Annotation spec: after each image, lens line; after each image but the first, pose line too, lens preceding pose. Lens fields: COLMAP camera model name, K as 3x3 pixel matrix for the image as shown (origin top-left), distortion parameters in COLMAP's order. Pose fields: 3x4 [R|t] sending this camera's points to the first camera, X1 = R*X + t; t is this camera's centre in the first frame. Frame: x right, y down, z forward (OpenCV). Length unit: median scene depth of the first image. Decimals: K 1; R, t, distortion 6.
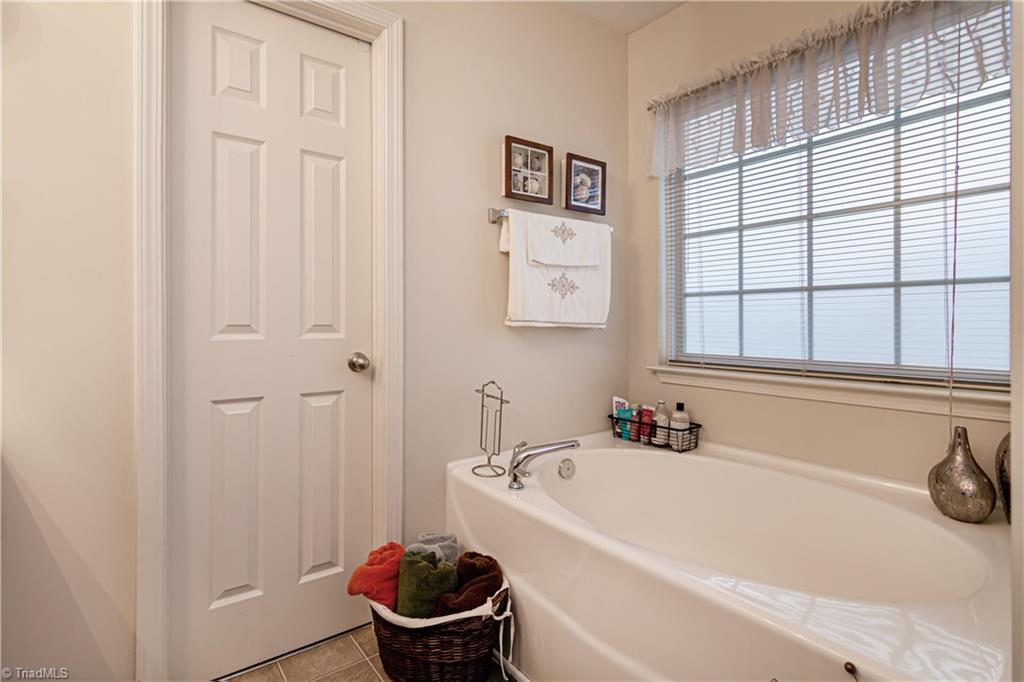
lens RADIAL K [[494.1, 0, 485.6], [0, 494.1, 320.5], [0, 0, 1]] dist [-0.004586, 0.004246]
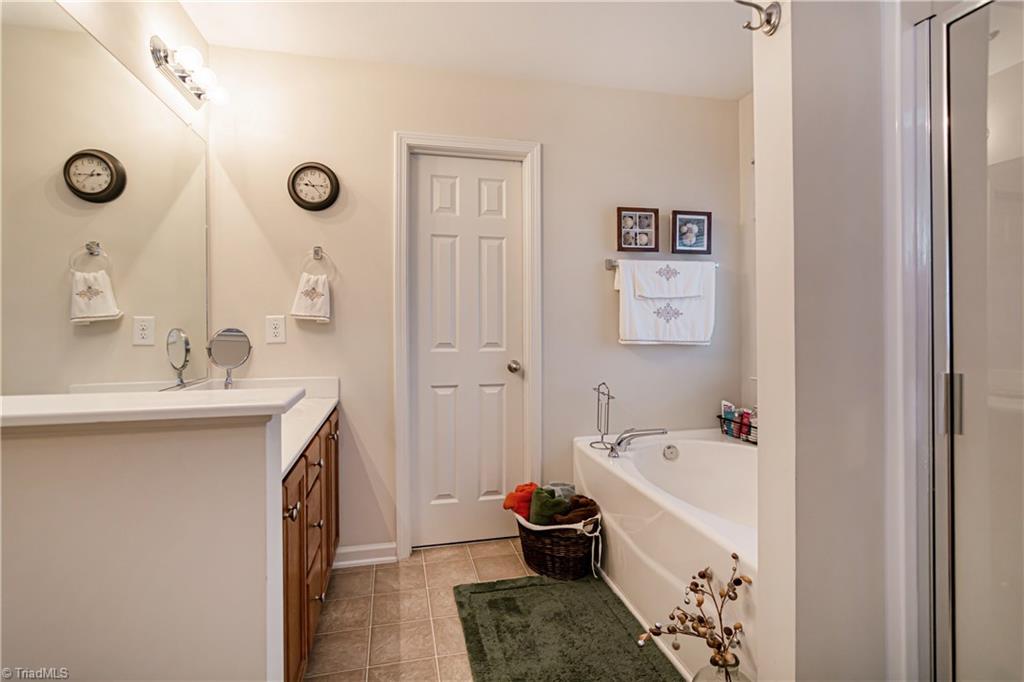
lens RADIAL K [[494.1, 0, 513.0], [0, 494.1, 319.0], [0, 0, 1]] dist [-0.004586, 0.004246]
pose [[0.922924, -0.002367, -0.384974, 0.334539], [0.001054, 0.999993, -0.003621, -0.059011], [0.384980, 0.002936, 0.922920, -0.437661]]
